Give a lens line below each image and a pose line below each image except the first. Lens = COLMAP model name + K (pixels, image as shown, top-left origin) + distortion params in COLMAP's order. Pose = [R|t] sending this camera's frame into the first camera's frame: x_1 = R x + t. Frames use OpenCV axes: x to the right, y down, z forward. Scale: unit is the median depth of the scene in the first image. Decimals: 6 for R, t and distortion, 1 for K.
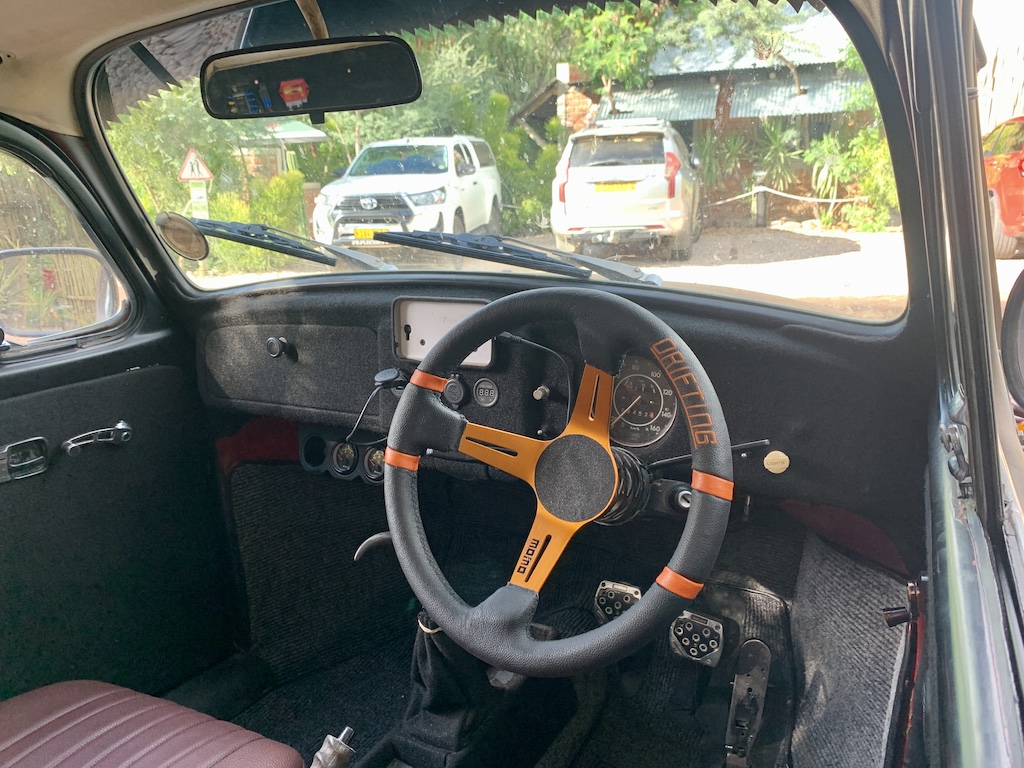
lens RADIAL K [[757.4, 0, 490.2], [0, 757.4, 384.3], [0, 0, 1]] dist [0.001022, -0.067589]
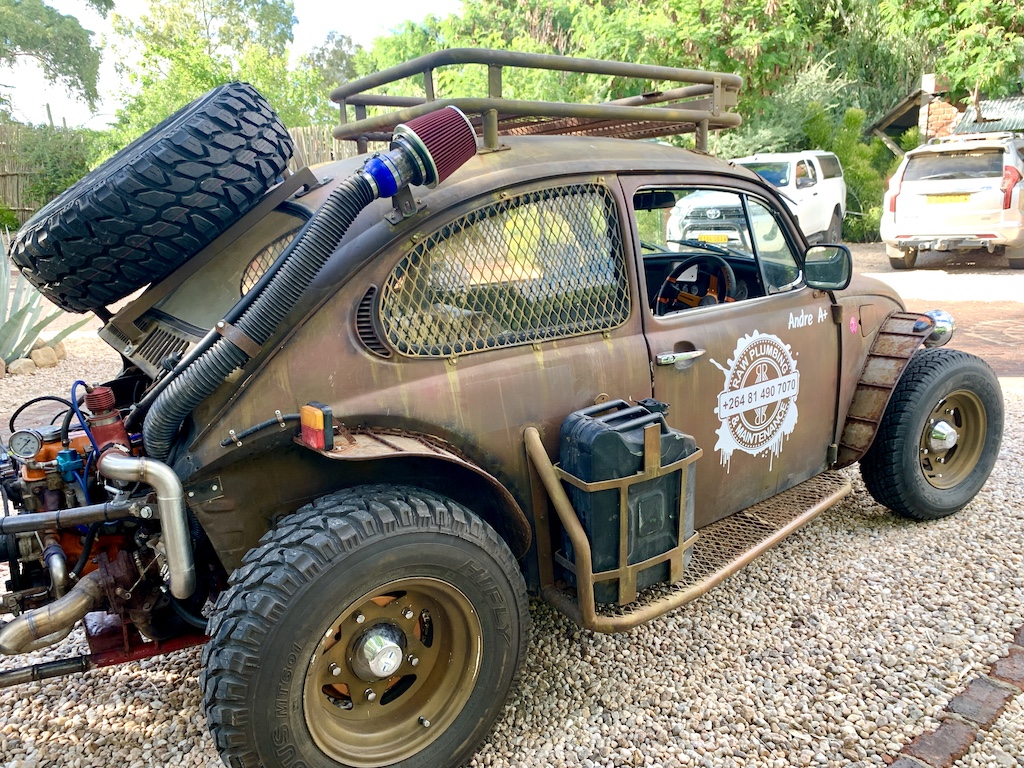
lens RADIAL K [[757.4, 0, 490.2], [0, 757.4, 384.3], [0, 0, 1]] dist [0.001022, -0.067589]
pose [[0.895827, 0.091676, -0.434845, 0.049067], [-0.093649, 0.995461, 0.016942, 0.032873], [0.434424, 0.025545, 0.900346, -0.169171]]
